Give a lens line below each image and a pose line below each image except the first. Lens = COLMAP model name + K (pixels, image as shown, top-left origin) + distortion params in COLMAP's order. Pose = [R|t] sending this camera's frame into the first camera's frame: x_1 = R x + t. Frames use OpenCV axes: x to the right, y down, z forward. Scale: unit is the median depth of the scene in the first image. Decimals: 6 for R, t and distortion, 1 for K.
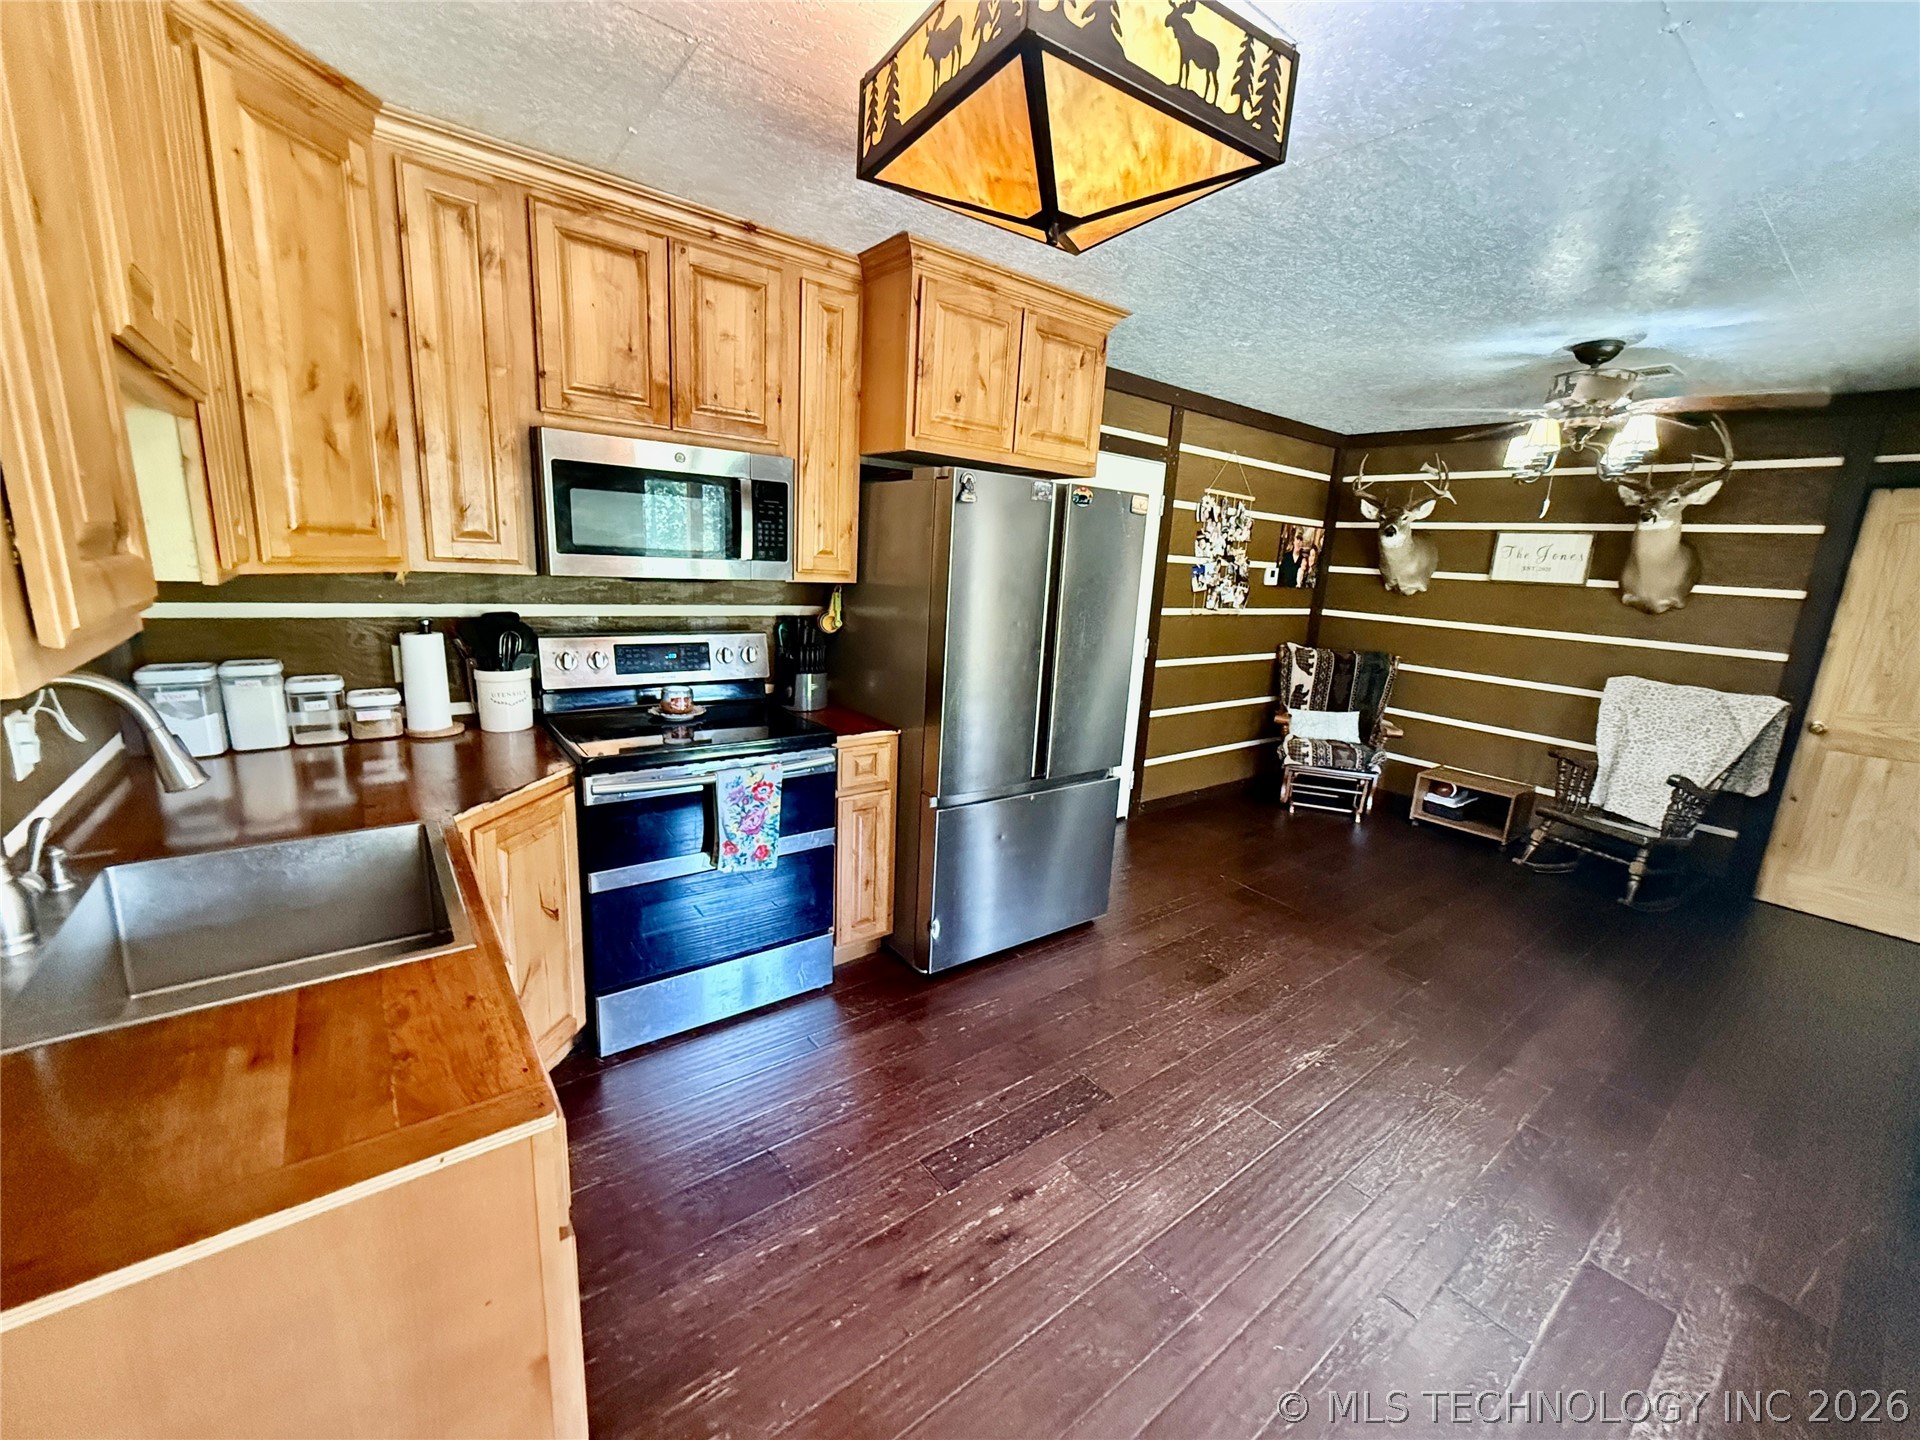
lens RADIAL K [[767.1, 0, 964.3], [0, 767.1, 721.9], [0, 0, 1]] dist [-0.000308, -0.000115]
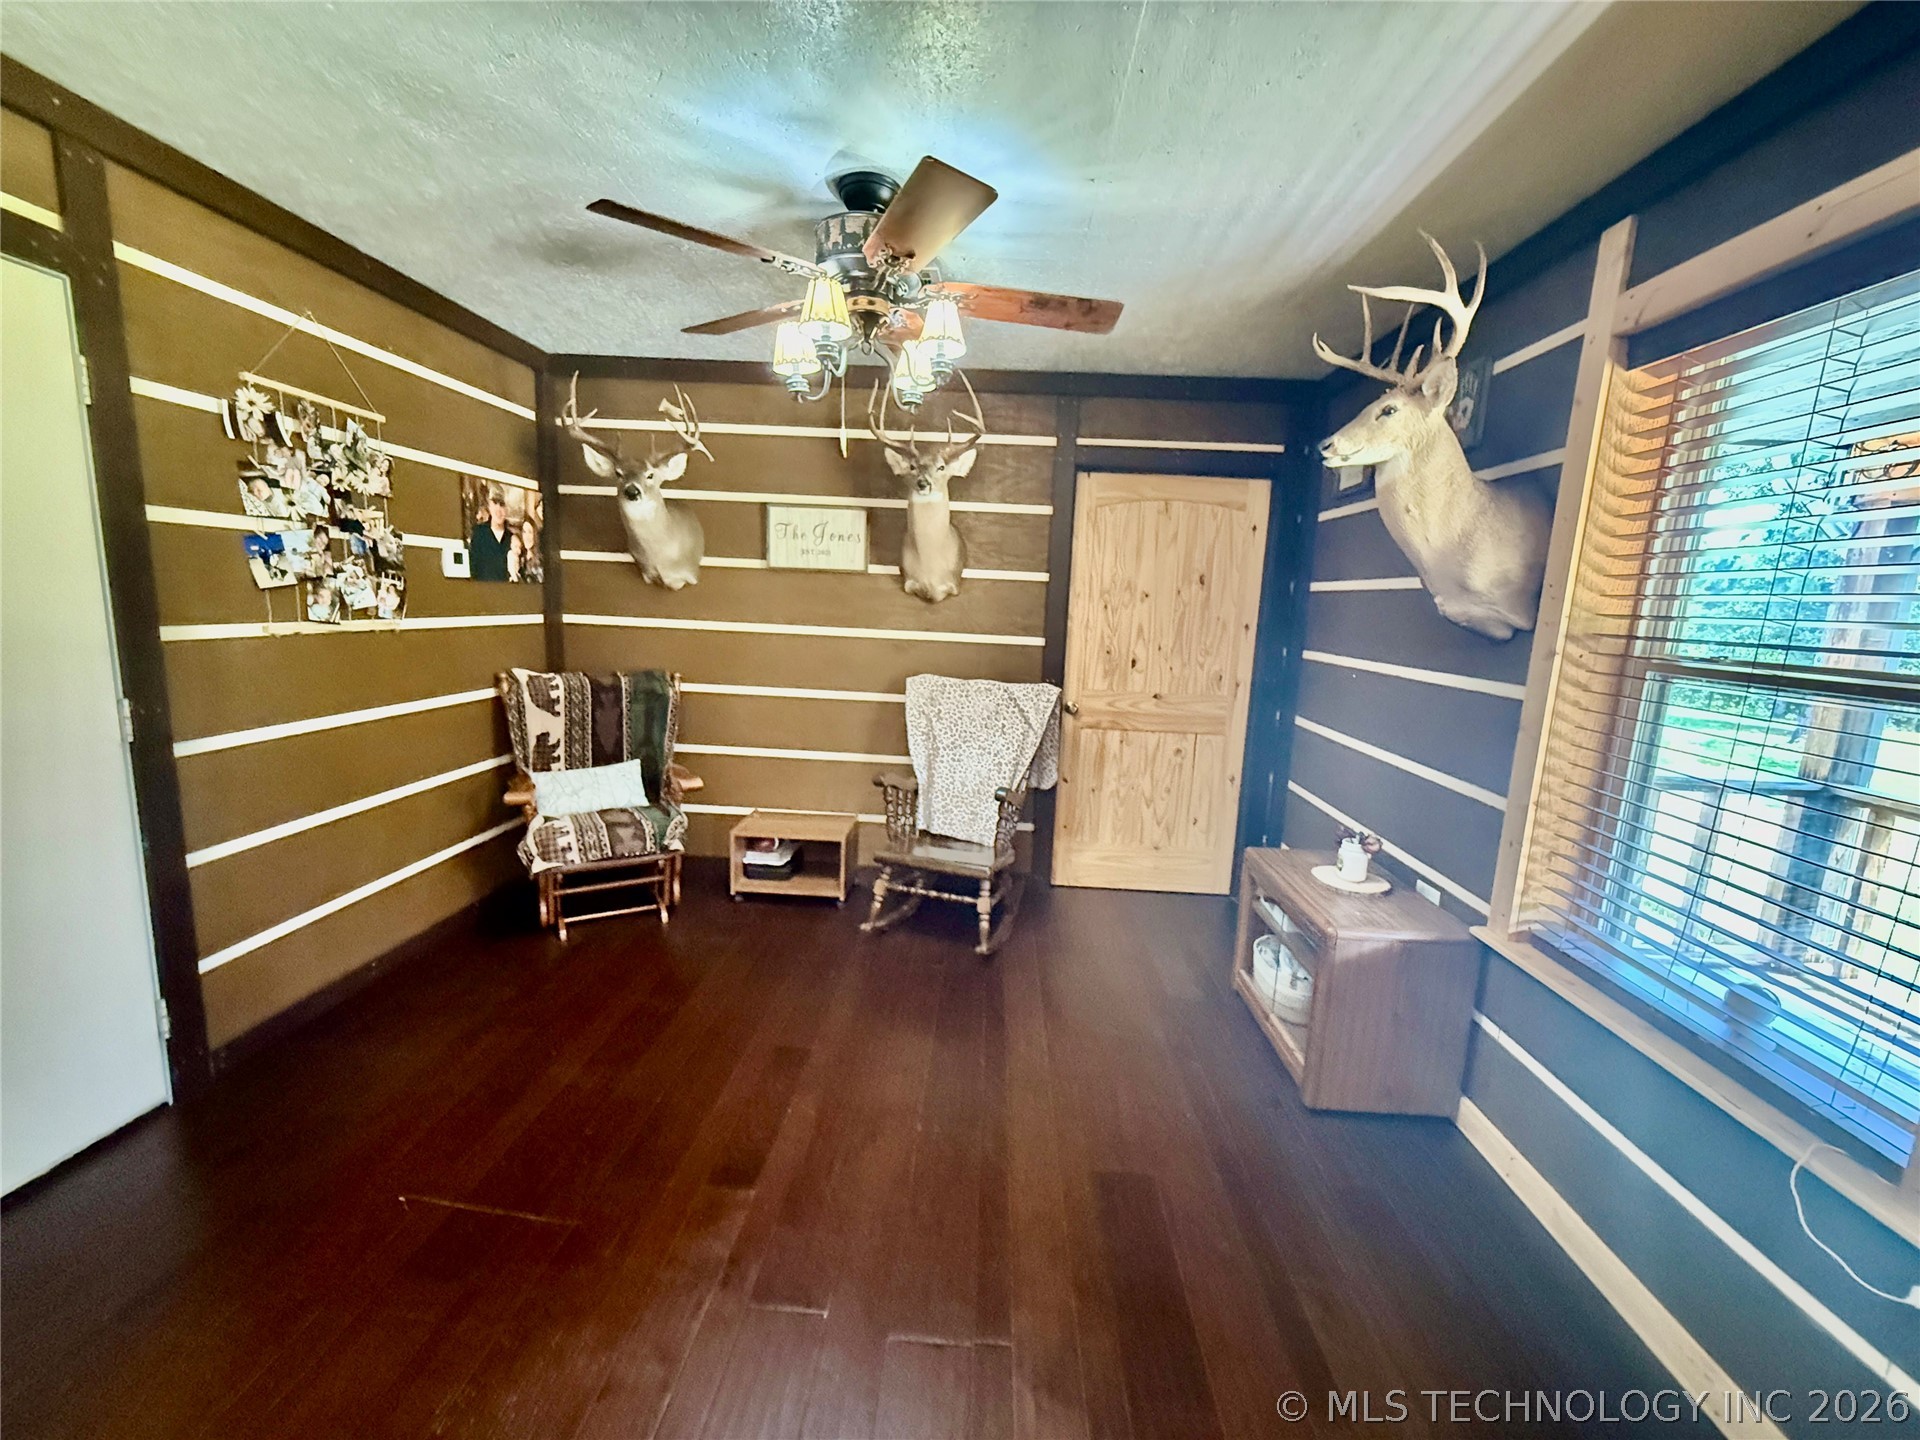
lens RADIAL K [[767.1, 0, 962.9], [0, 767.1, 722.7], [0, 0, 1]] dist [-0.000308, -0.000115]
pose [[0.649060, -0.148213, 0.746160, 0.214001], [0.155365, 0.985990, 0.060704, -0.046825], [-0.744703, 0.076526, 0.662994, 0.357355]]
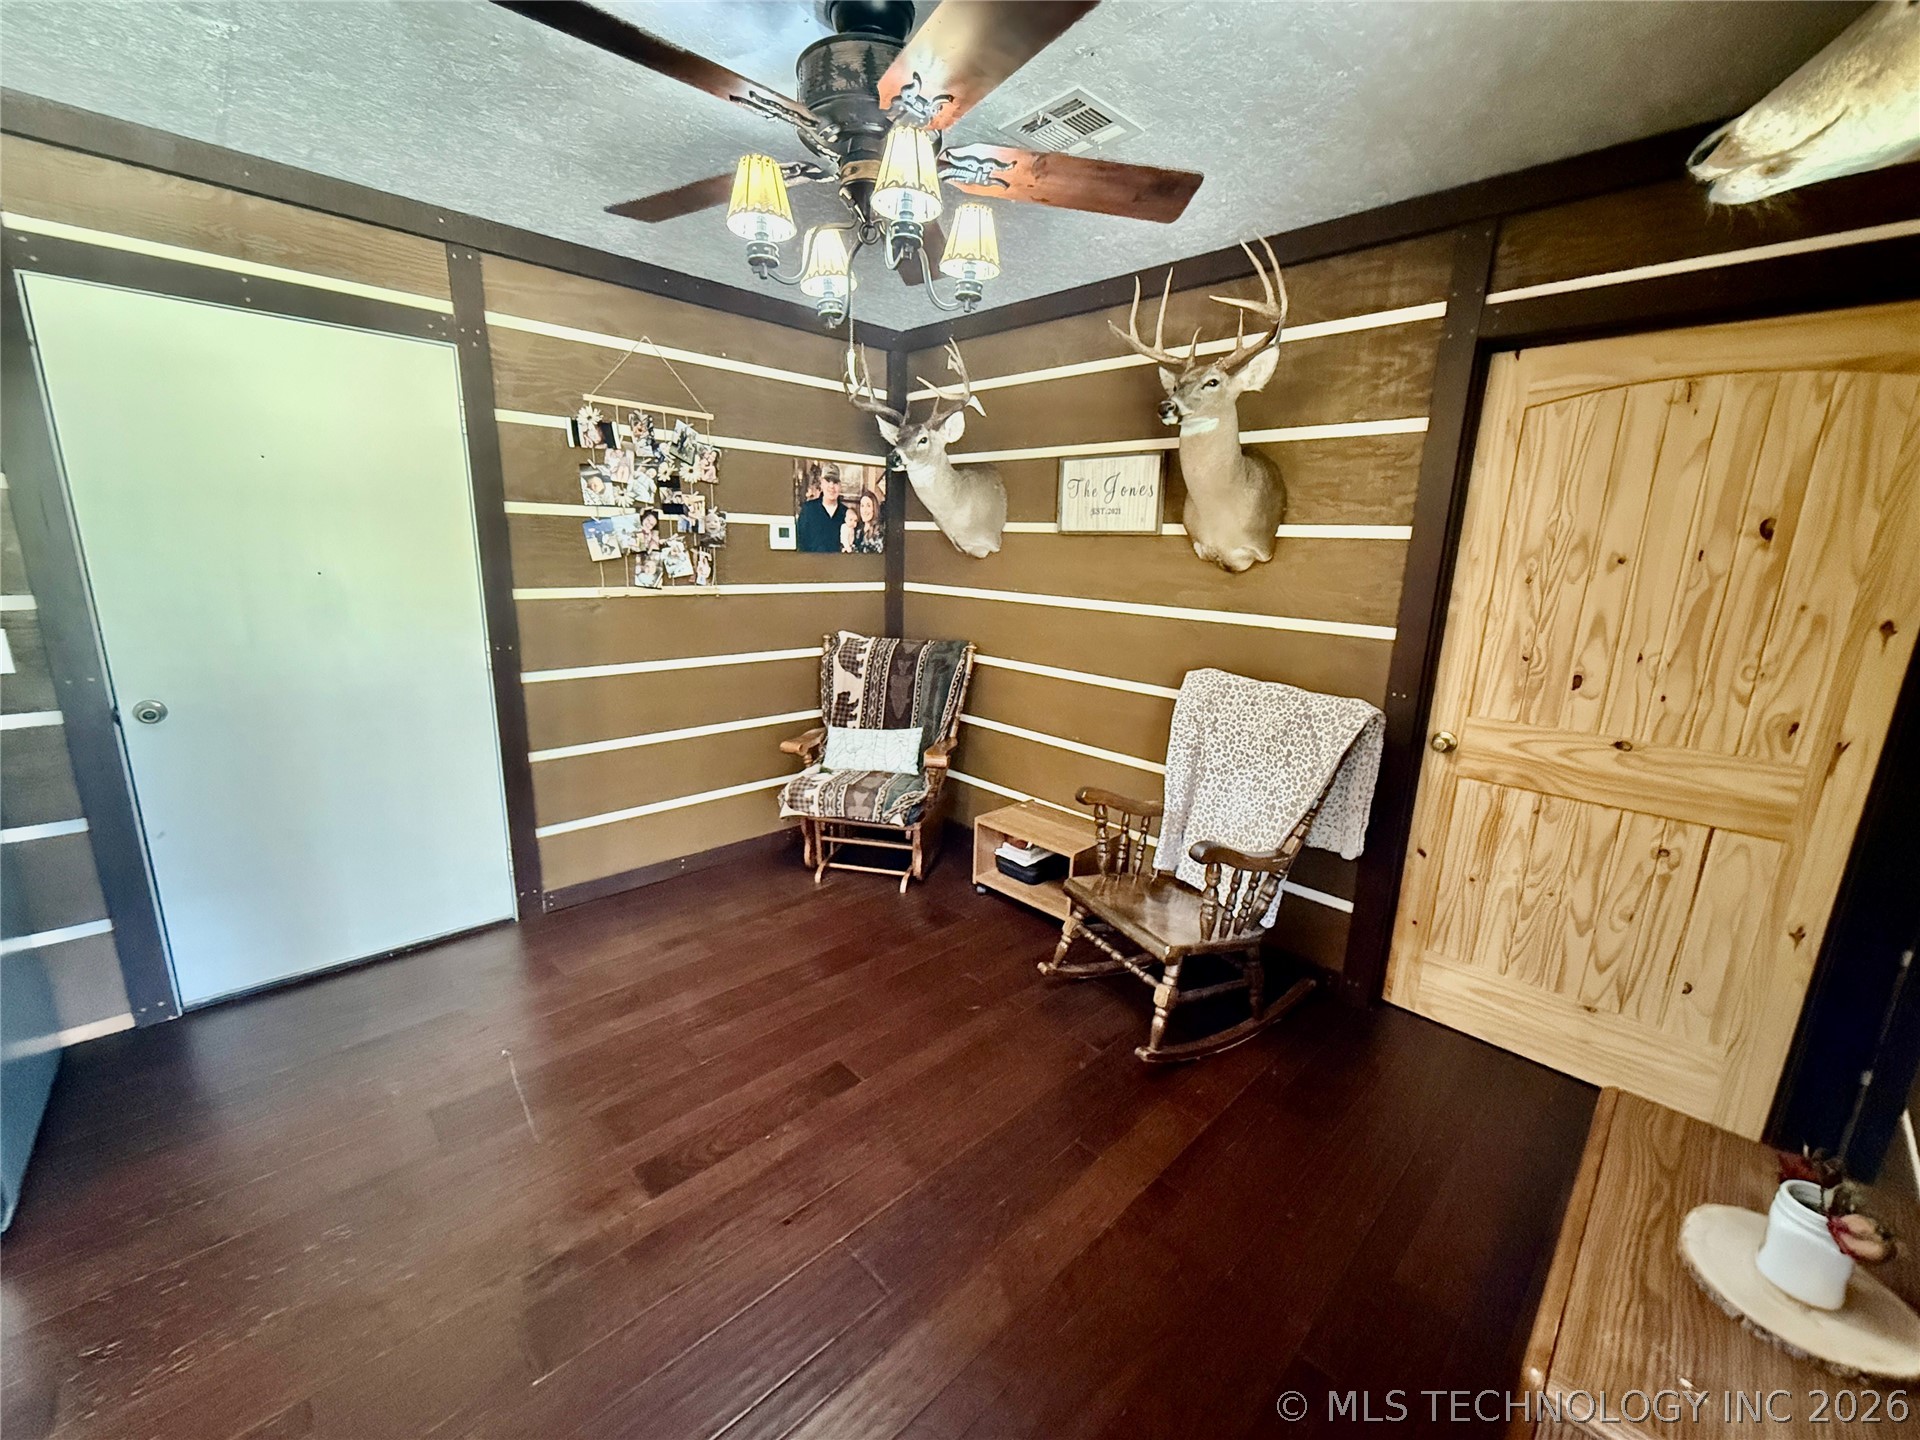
lens RADIAL K [[767.1, 0, 964.5], [0, 767.1, 720.9], [0, 0, 1]] dist [-0.000308, -0.000115]
pose [[0.993549, -0.050667, 0.101456, 0.535811], [0.048949, 0.998614, 0.019355, -0.034480], [-0.102296, -0.014264, 0.994652, 0.335006]]
